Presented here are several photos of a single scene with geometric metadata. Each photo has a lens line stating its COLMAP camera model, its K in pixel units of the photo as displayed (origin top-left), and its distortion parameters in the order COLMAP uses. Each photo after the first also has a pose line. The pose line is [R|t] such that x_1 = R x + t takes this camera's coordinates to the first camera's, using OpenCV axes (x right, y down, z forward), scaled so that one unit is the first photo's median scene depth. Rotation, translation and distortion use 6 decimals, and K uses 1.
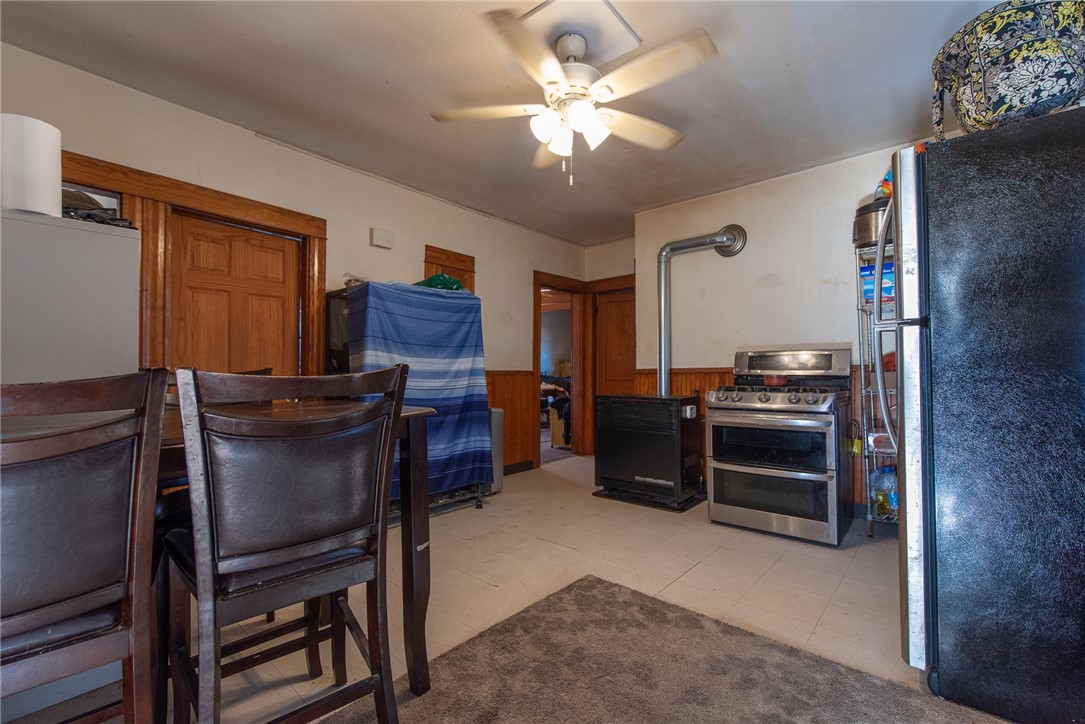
lens RADIAL K [[469.0, 0, 544.3], [0, 469.0, 364.1], [0, 0, 1]] dist [-0.002796, 0.000746]
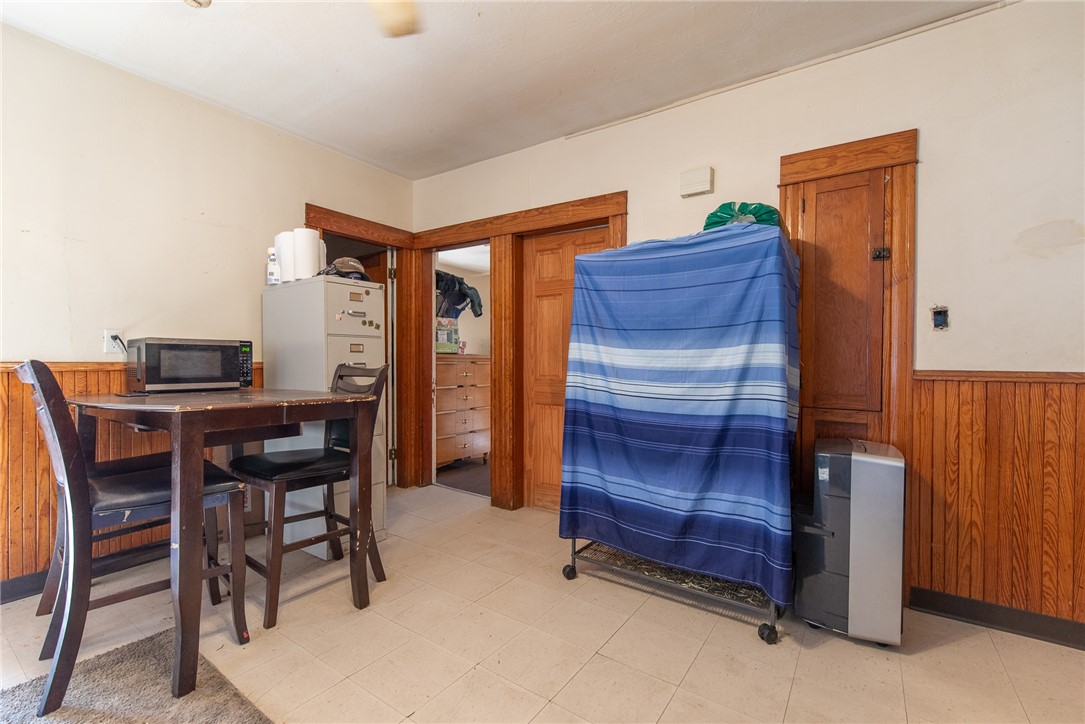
lens RADIAL K [[469.0, 0, 543.7], [0, 469.0, 361.8], [0, 0, 1]] dist [-0.002796, 0.000746]
pose [[0.103219, -0.004112, -0.994650, 0.357887], [0.007217, 0.999968, -0.003385, 0.005417], [0.994632, -0.006829, 0.103245, 0.743339]]
